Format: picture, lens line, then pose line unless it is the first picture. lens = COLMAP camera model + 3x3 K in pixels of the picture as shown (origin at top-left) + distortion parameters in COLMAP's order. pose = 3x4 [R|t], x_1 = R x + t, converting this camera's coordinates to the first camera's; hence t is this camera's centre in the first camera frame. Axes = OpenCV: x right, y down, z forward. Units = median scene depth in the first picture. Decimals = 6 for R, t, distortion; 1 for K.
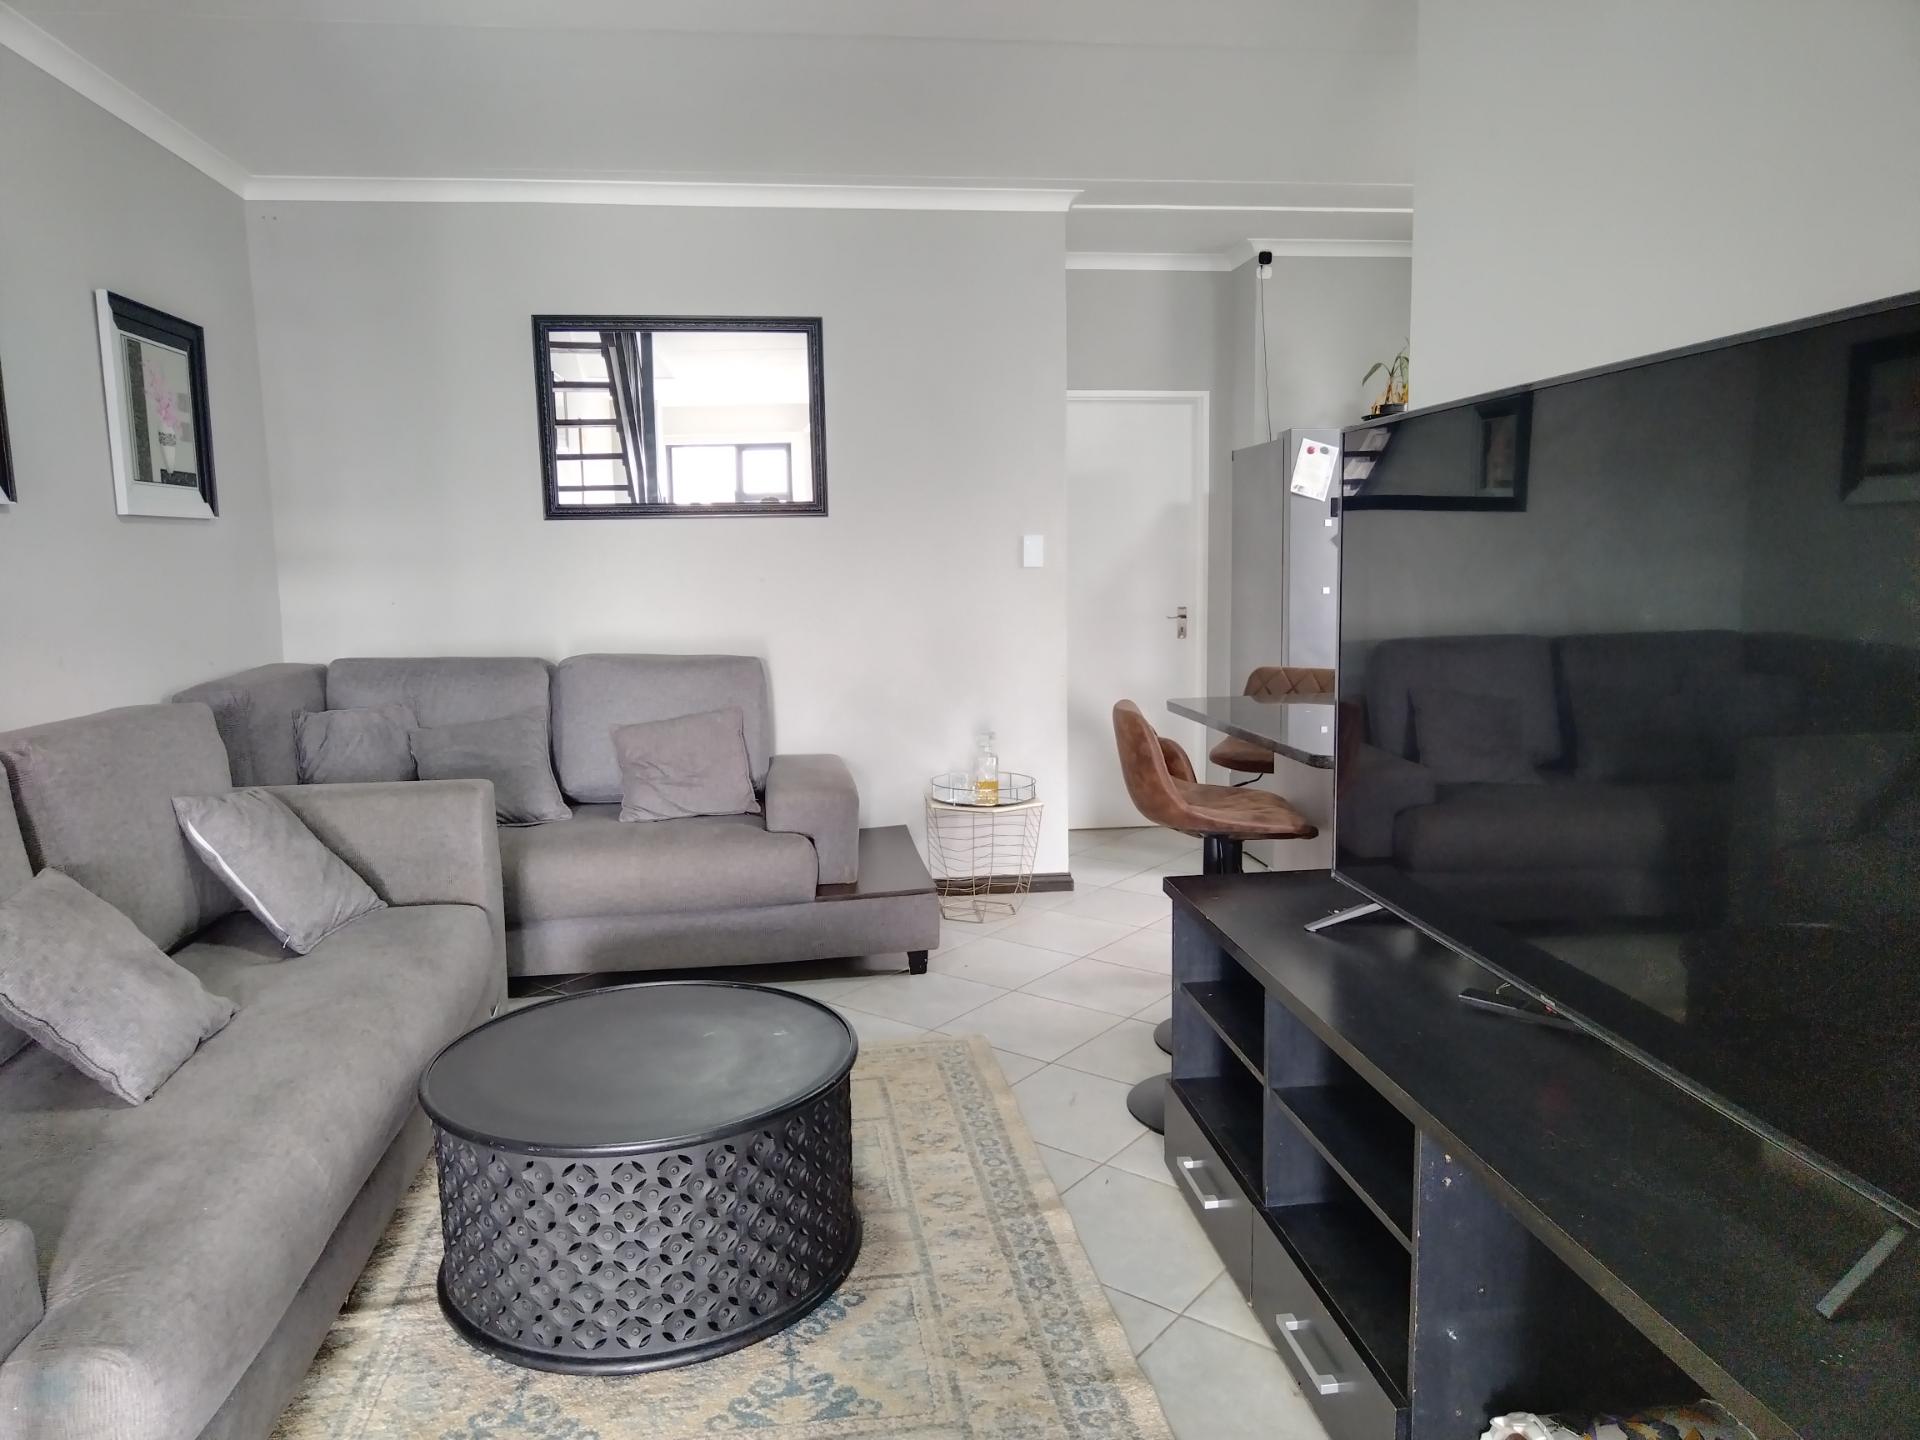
lens RADIAL K [[1307.9, 0, 960.0], [0, 1307.9, 720.0], [0, 0, 1]] dist [-0.004478, 0.003987]
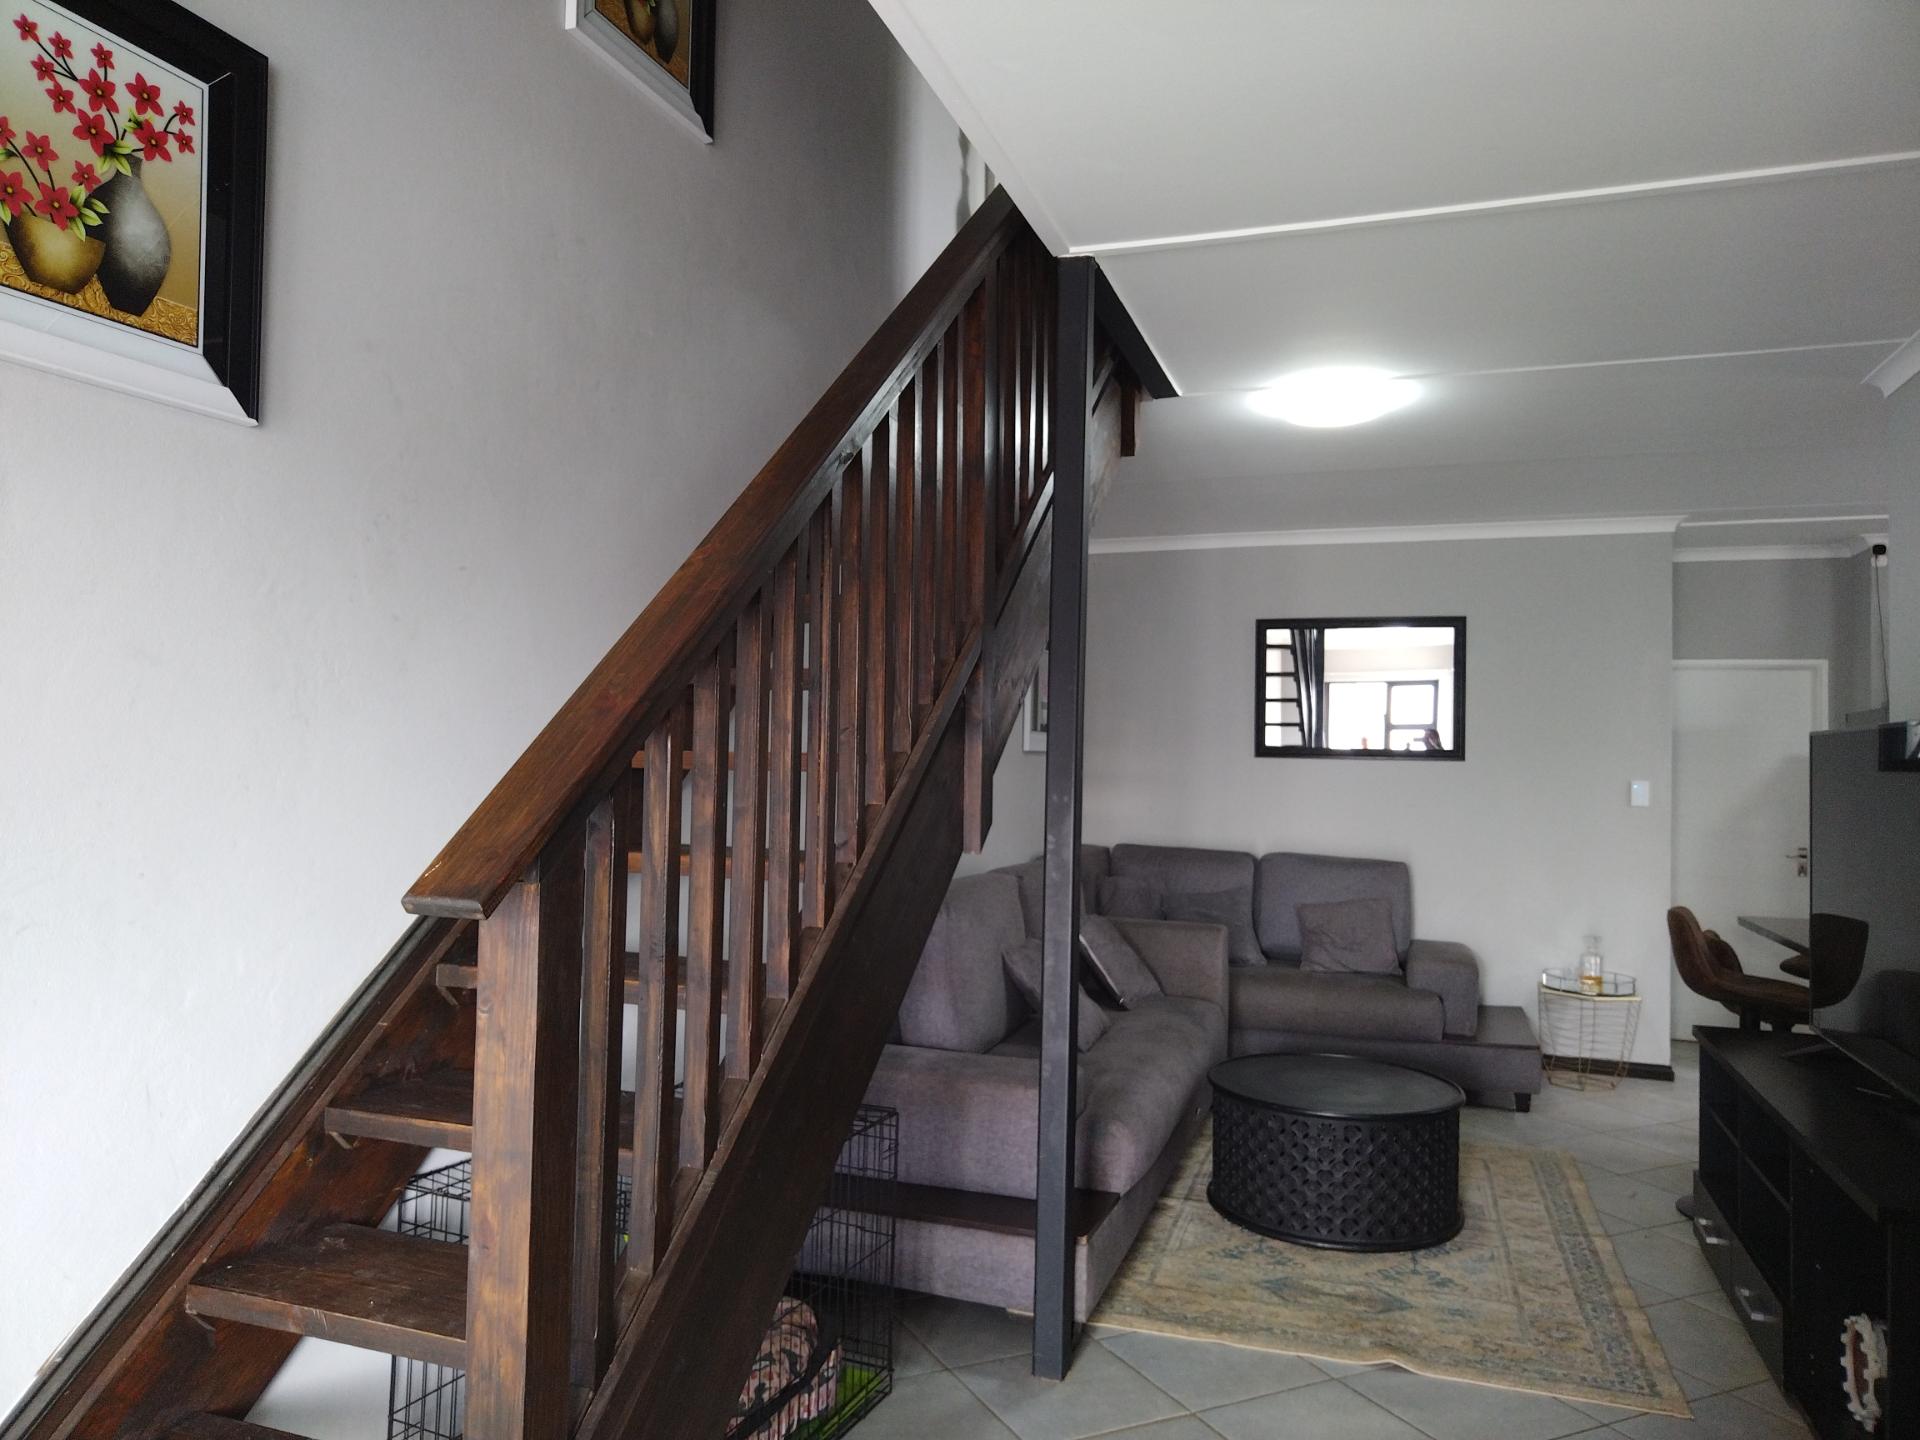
lens RADIAL K [[1331.4, 0, 960.0], [0, 1331.4, 720.0], [0, 0, 1]] dist [0.004728, -0.005814]
pose [[0.891428, 0.022215, -0.452618, 0.090655], [-0.094751, 0.985858, -0.138225, 0.066326], [0.443146, 0.166104, 0.880926, -0.730357]]
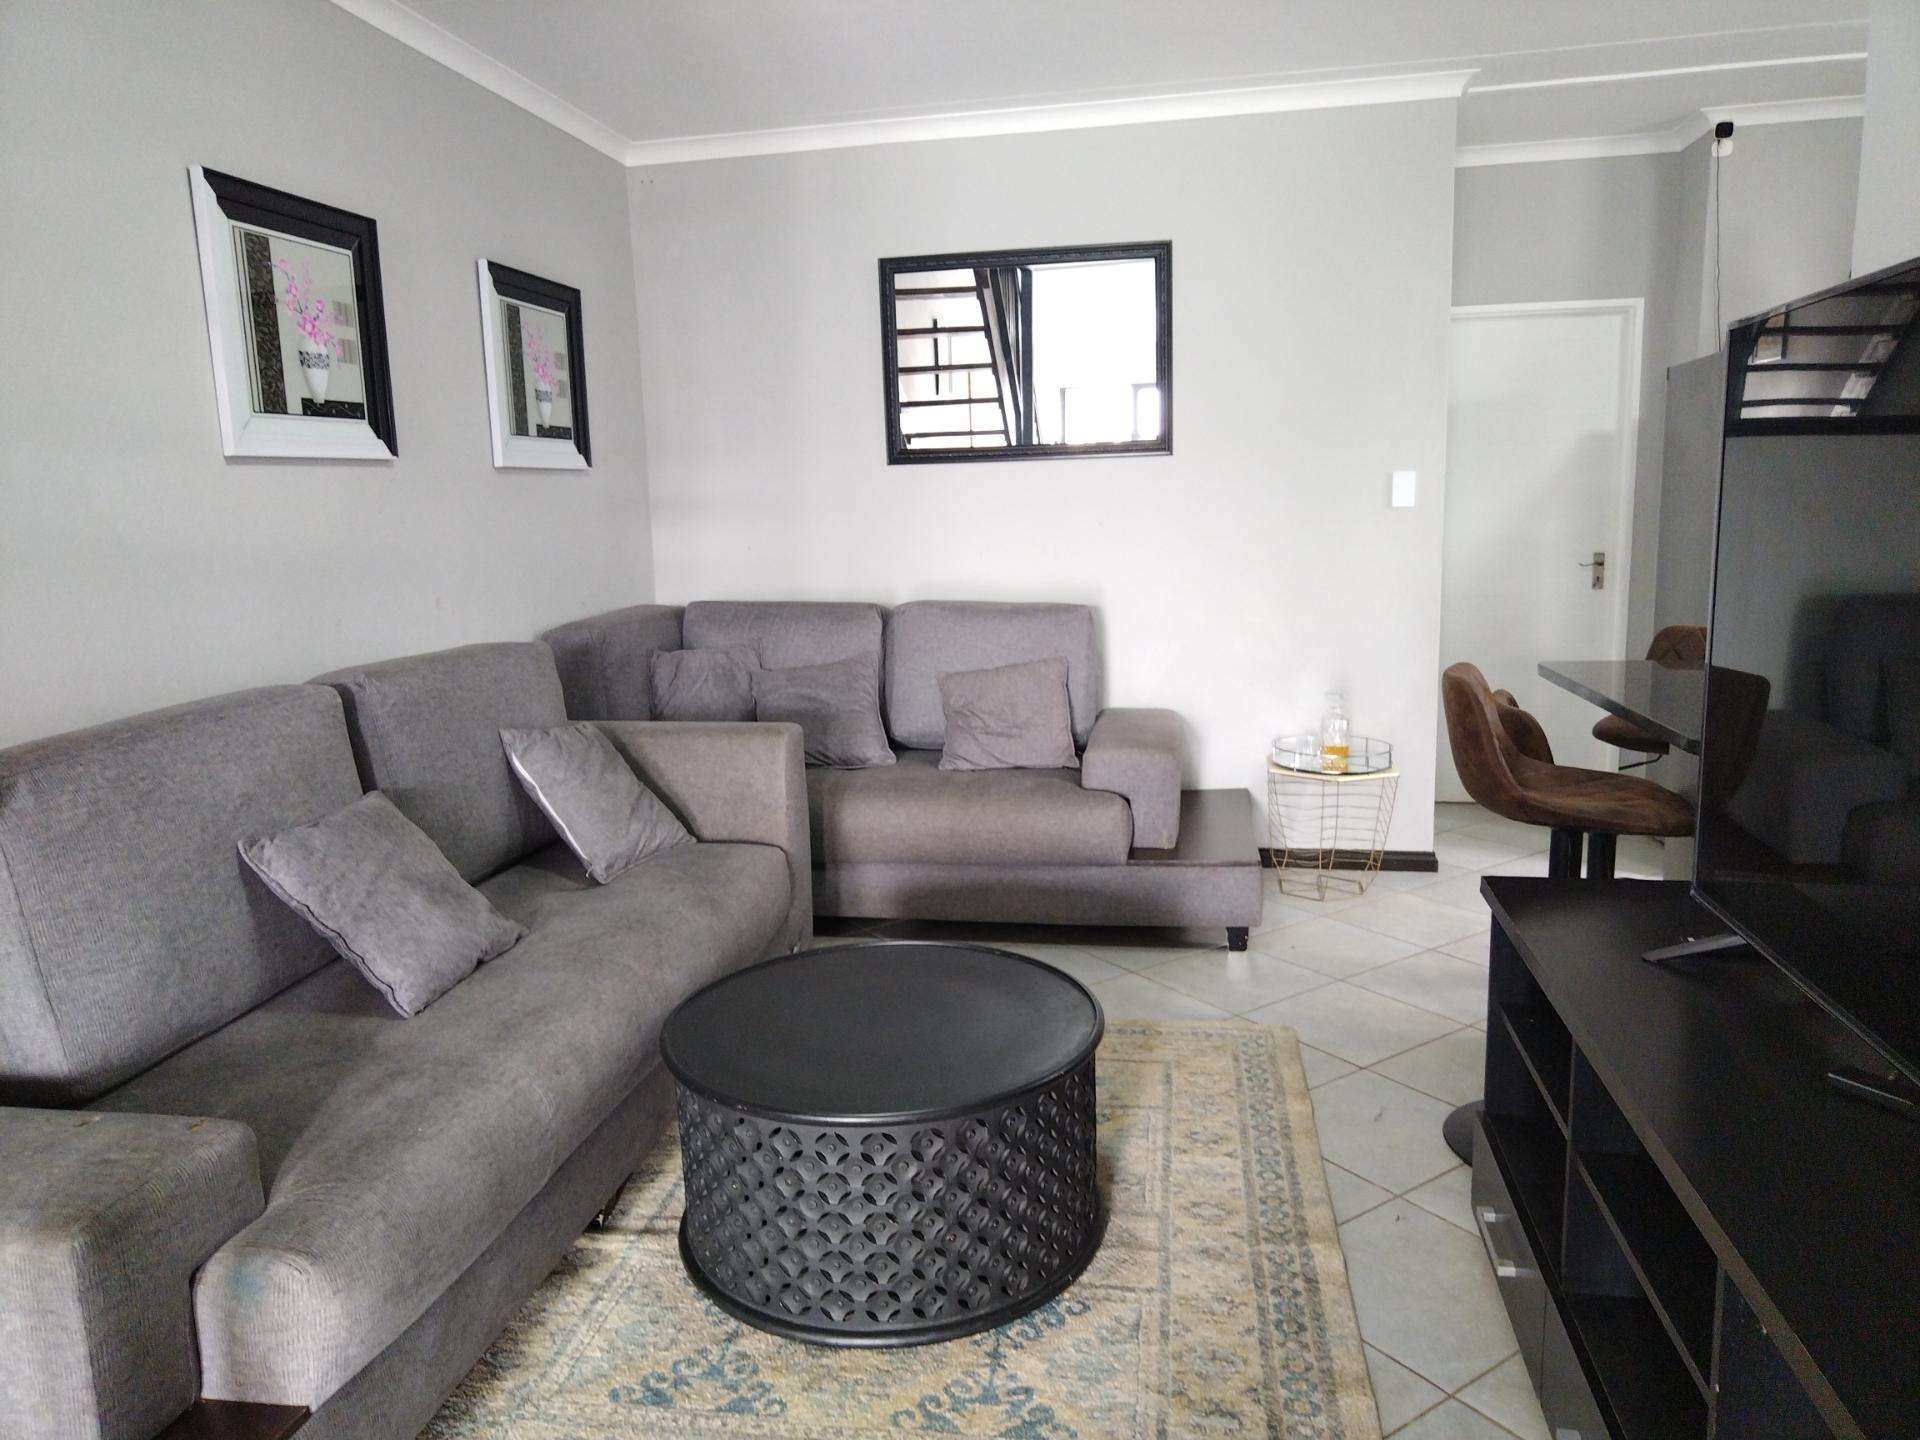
lens RADIAL K [[1307.9, 0, 960.0], [0, 1307.9, 720.0], [0, 0, 1]] dist [-0.004478, 0.003987]
pose [[0.949323, 0.041923, -0.311494, 0.093214], [-0.028828, 0.998501, 0.046528, -0.009826], [0.312978, -0.035191, 0.949108, 0.095385]]
